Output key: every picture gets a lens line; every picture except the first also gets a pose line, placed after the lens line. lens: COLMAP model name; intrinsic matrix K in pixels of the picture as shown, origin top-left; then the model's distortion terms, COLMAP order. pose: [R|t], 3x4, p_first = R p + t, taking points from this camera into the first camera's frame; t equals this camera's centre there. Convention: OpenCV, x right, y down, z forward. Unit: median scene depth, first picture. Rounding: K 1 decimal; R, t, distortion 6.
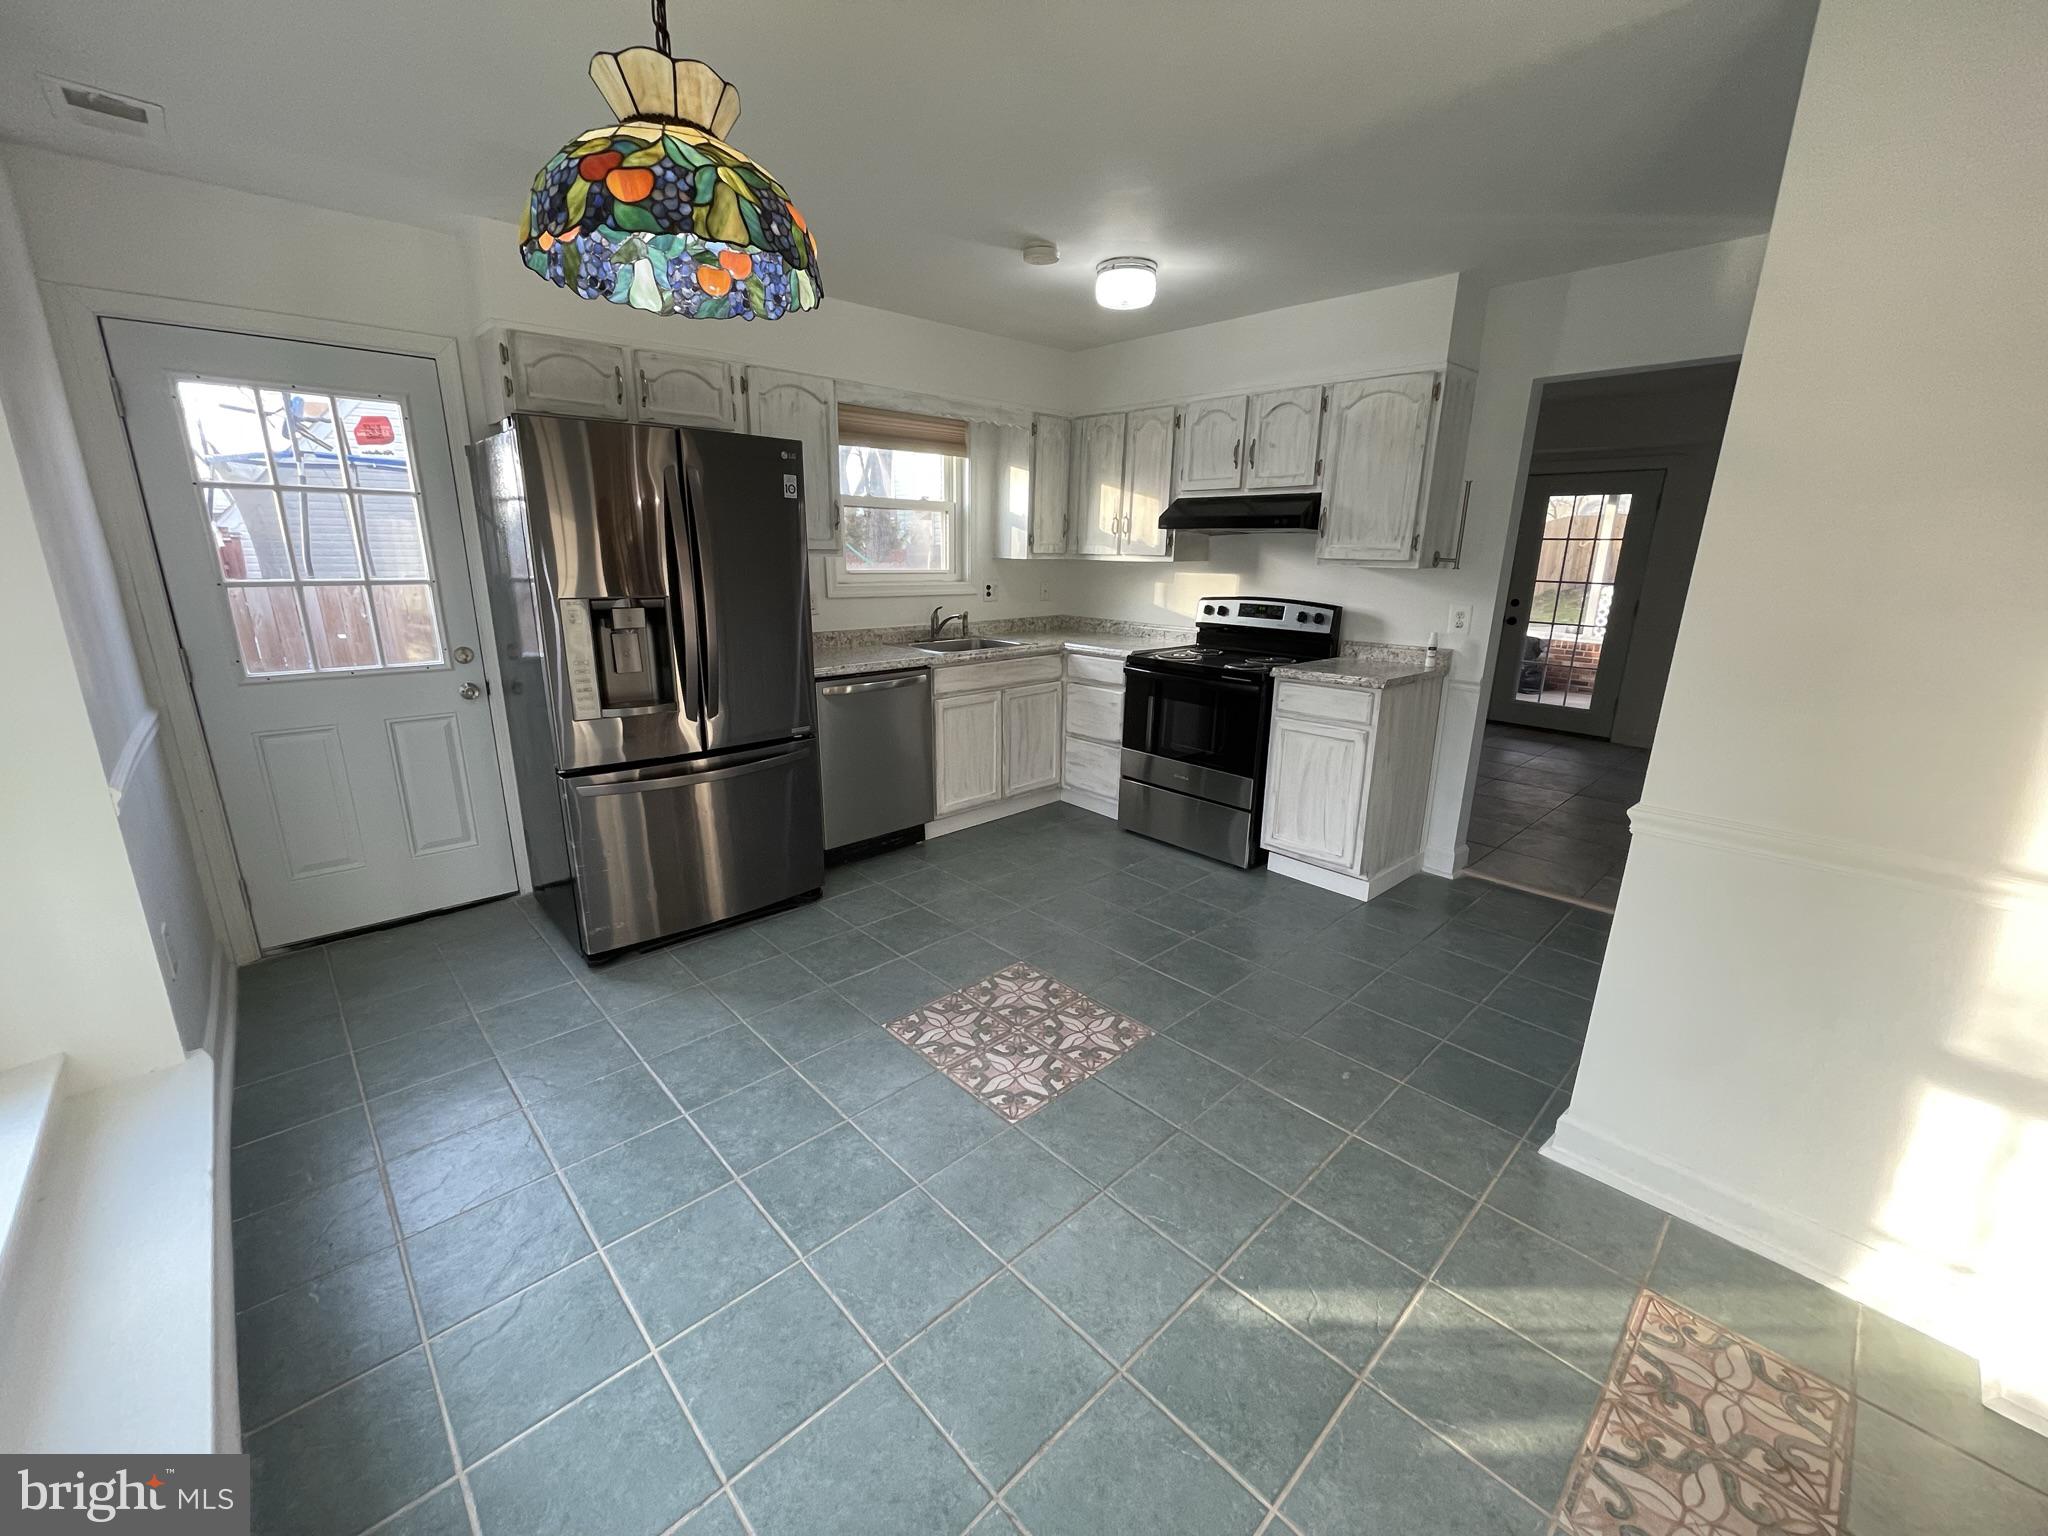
lens RADIAL K [[821.7, 0, 1008.2], [0, 821.7, 767.2], [0, 0, 1]] dist [-0.000734, -0.000172]
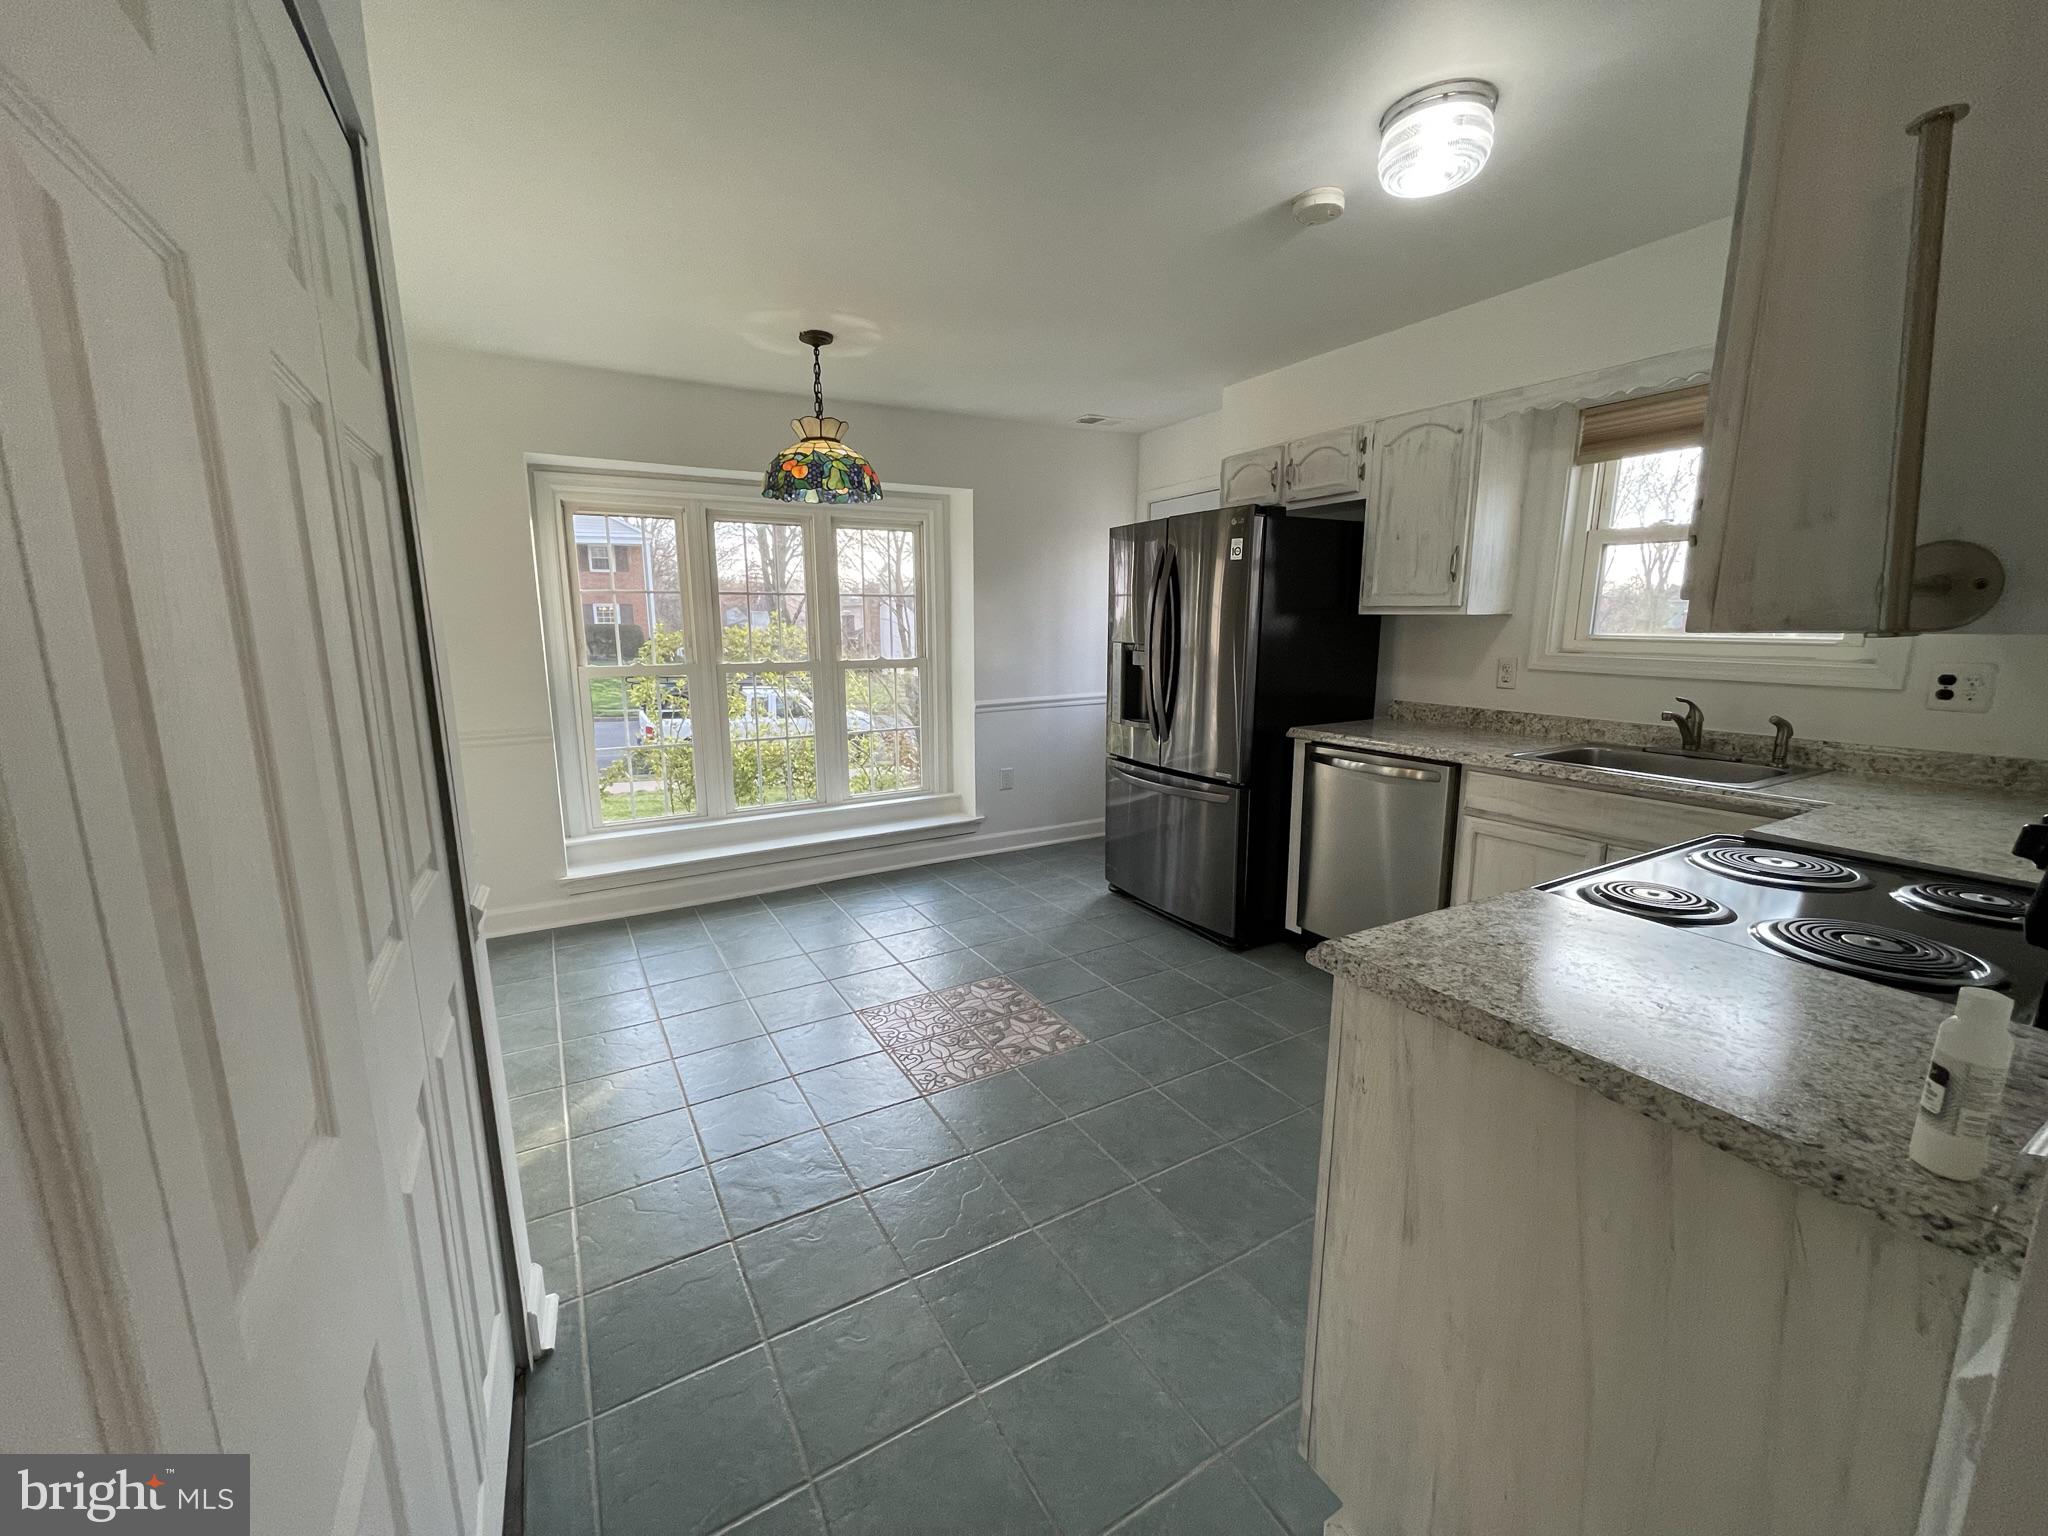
lens RADIAL K [[821.7, 0, 1018.1], [0, 821.7, 761.6], [0, 0, 1]] dist [-0.000734, -0.000172]
pose [[-0.218174, 0.158682, -0.962923, 0.752668], [-0.251059, 0.944357, 0.212506, -0.203095], [0.943064, 0.288114, -0.166196, 0.852620]]
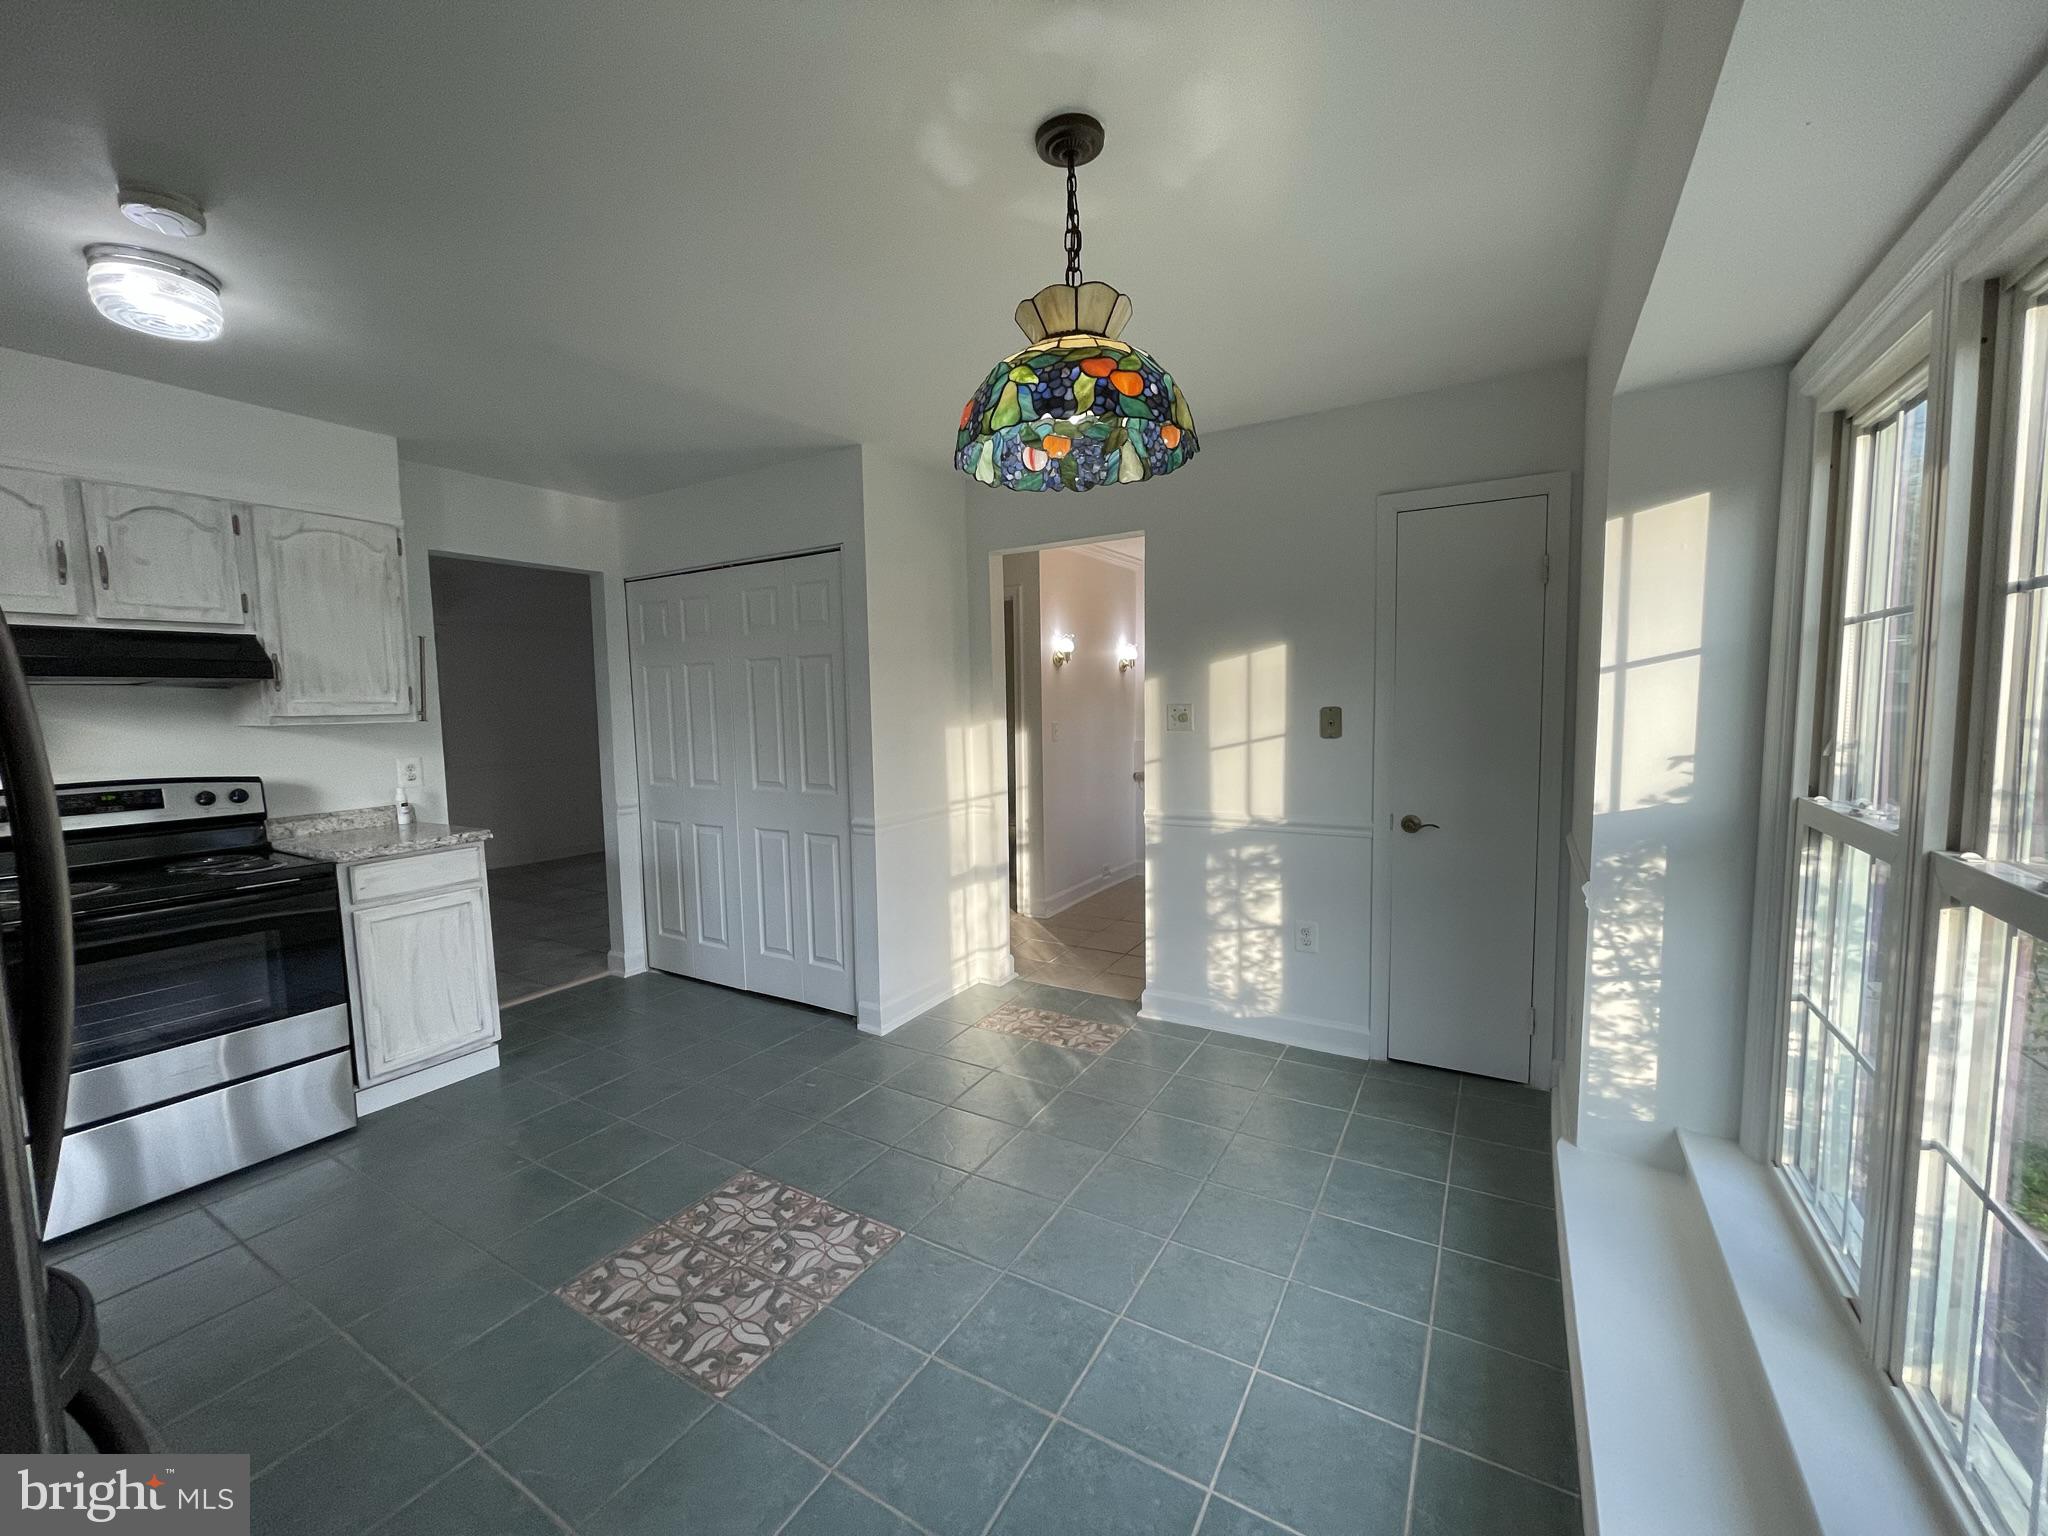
lens RADIAL K [[821.7, 0, 1010.5], [0, 821.7, 772.5], [0, 0, 1]] dist [-0.000734, -0.000172]
pose [[-0.275834, -0.089191, 0.957058, -0.600502], [0.268543, 0.948887, 0.165826, -0.154694], [-0.922930, 0.302751, -0.237783, 0.593051]]
